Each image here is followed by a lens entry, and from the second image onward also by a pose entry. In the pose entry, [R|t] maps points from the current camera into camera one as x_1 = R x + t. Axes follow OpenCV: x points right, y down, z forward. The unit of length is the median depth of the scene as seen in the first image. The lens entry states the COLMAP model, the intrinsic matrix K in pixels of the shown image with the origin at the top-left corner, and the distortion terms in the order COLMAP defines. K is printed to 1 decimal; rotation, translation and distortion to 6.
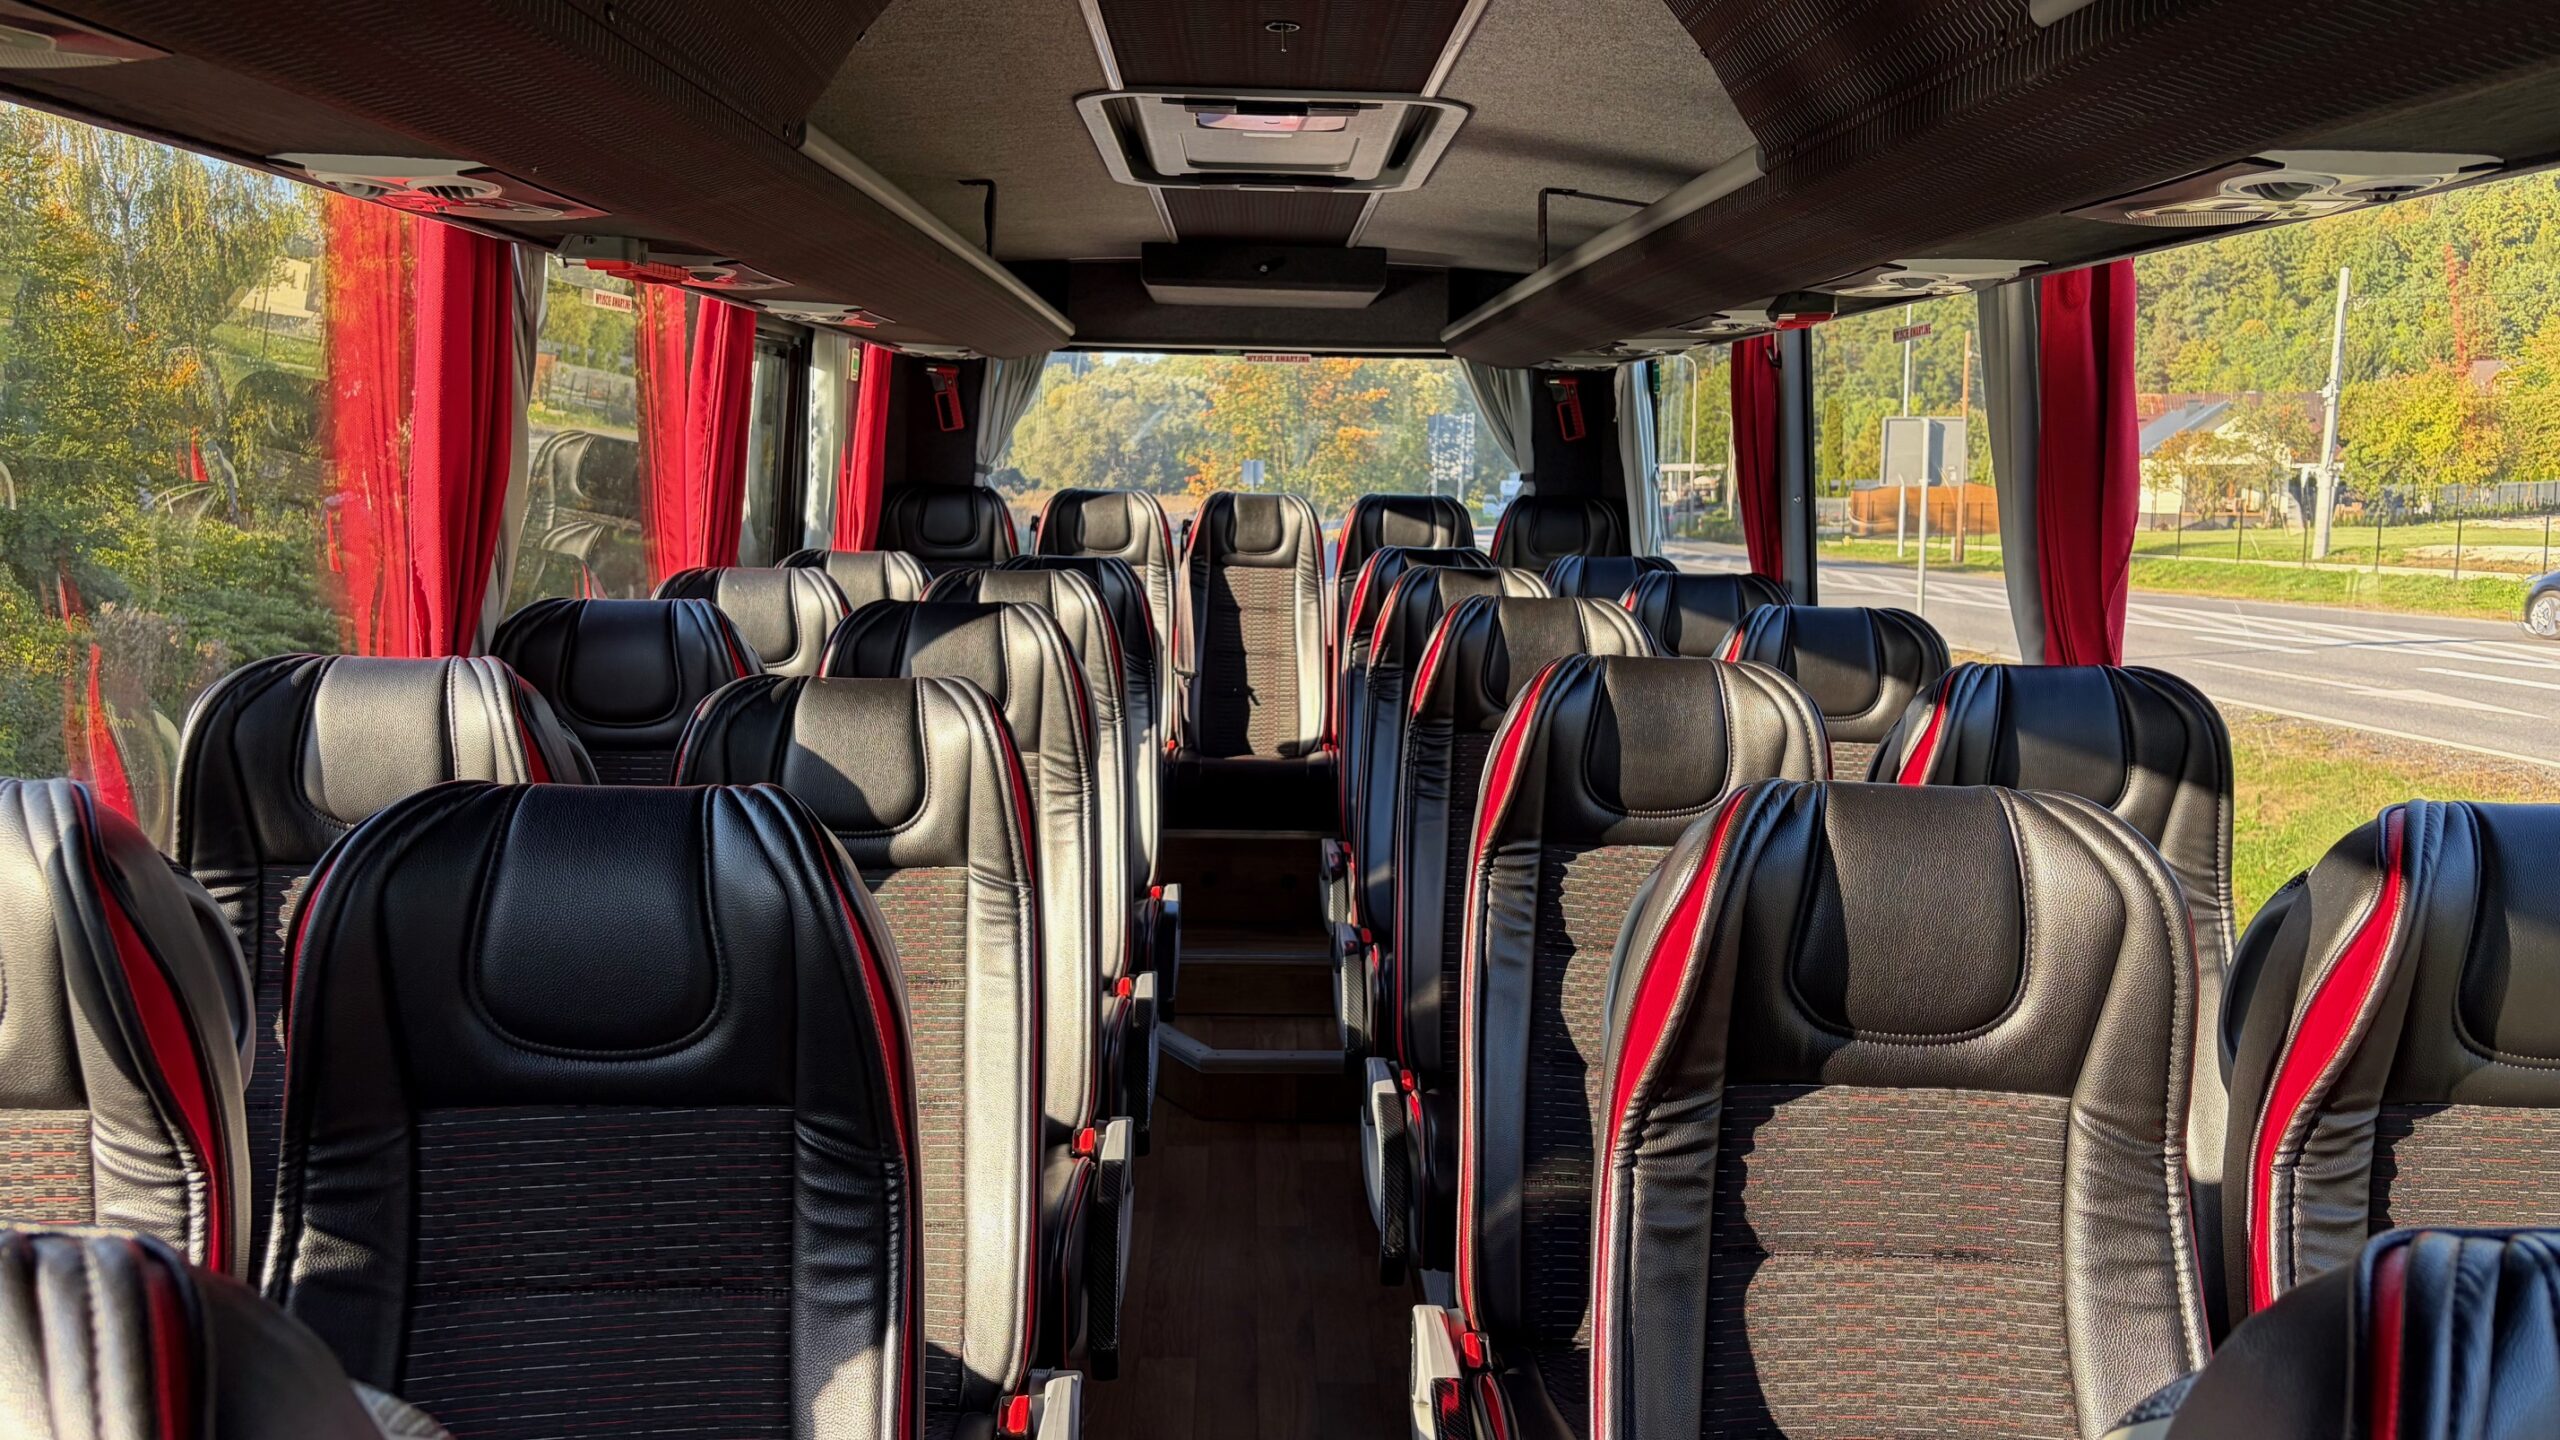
lens RADIAL K [[1939.4, 0, 1280.0], [0, 1939.4, 720.0], [0, 0, 1]] dist [0.011904, -0.038963]
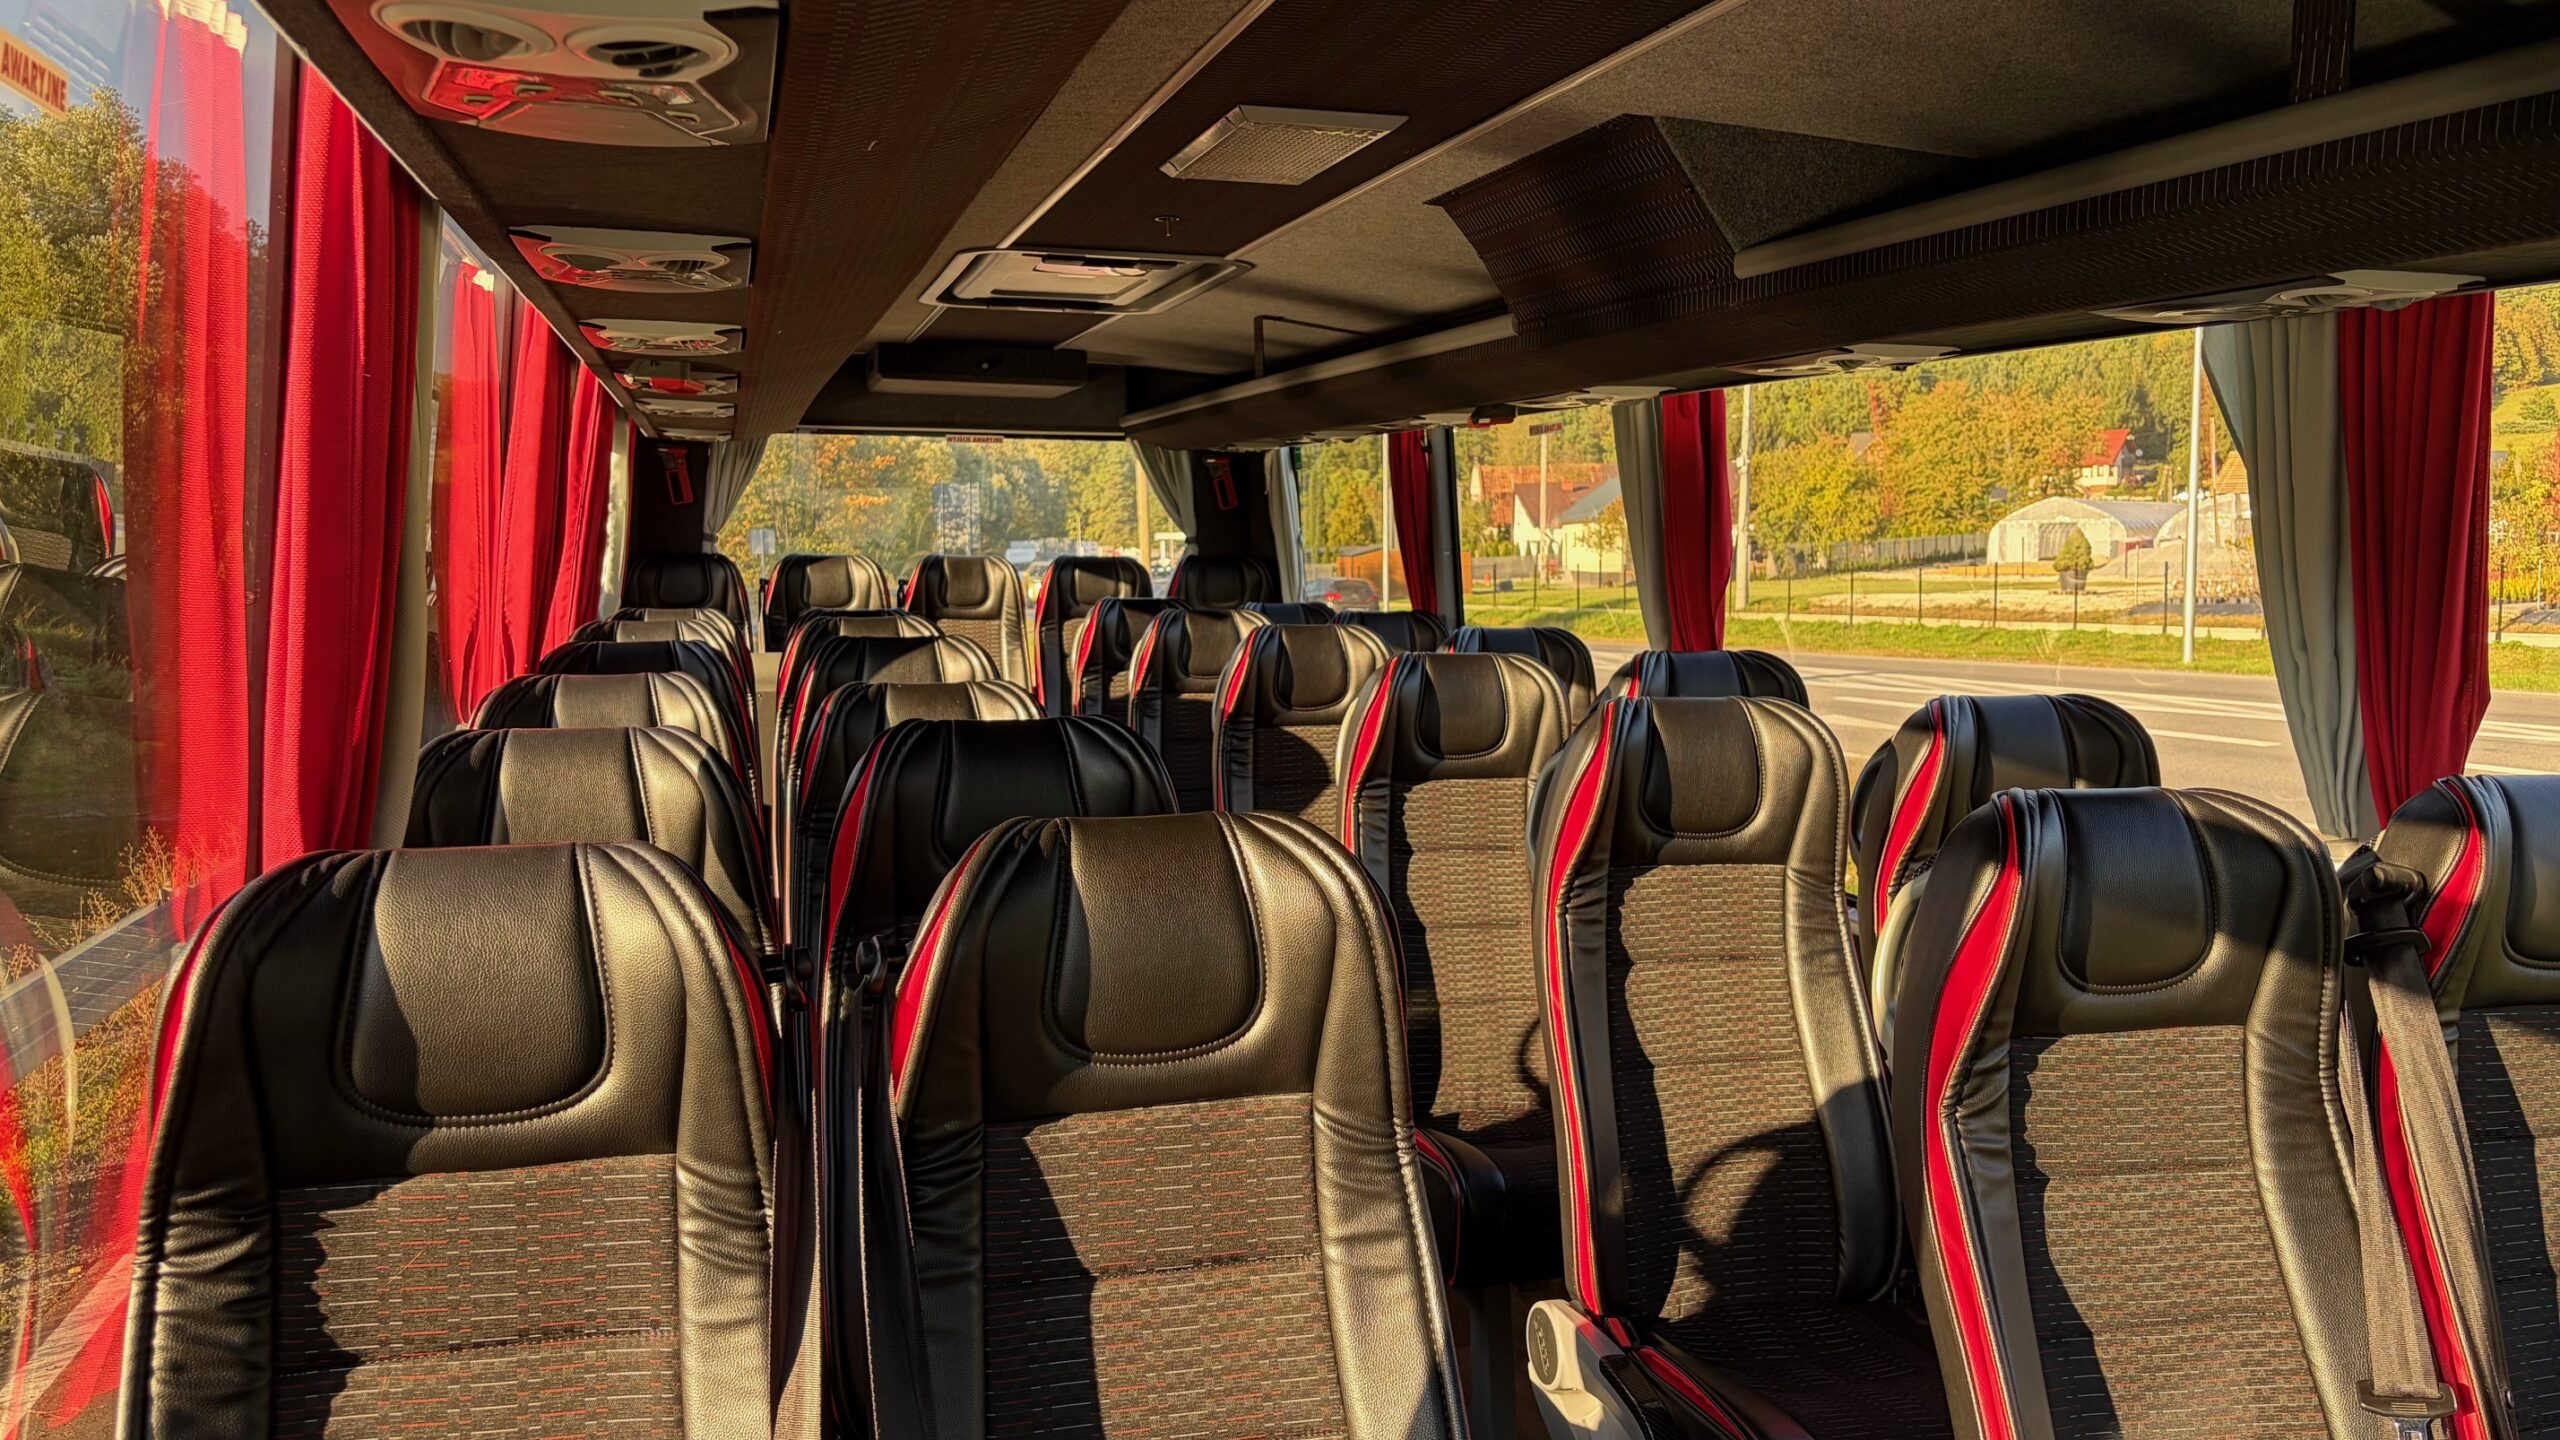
lens RADIAL K [[1939.4, 0, 1280.0], [0, 1939.4, 720.0], [0, 0, 1]] dist [0.011904, -0.038963]
pose [[0.965791, -0.035167, 0.256924, -0.136914], [0.044177, 0.998592, -0.029383, 0.024425], [-0.255529, 0.039728, 0.965985, -0.171615]]
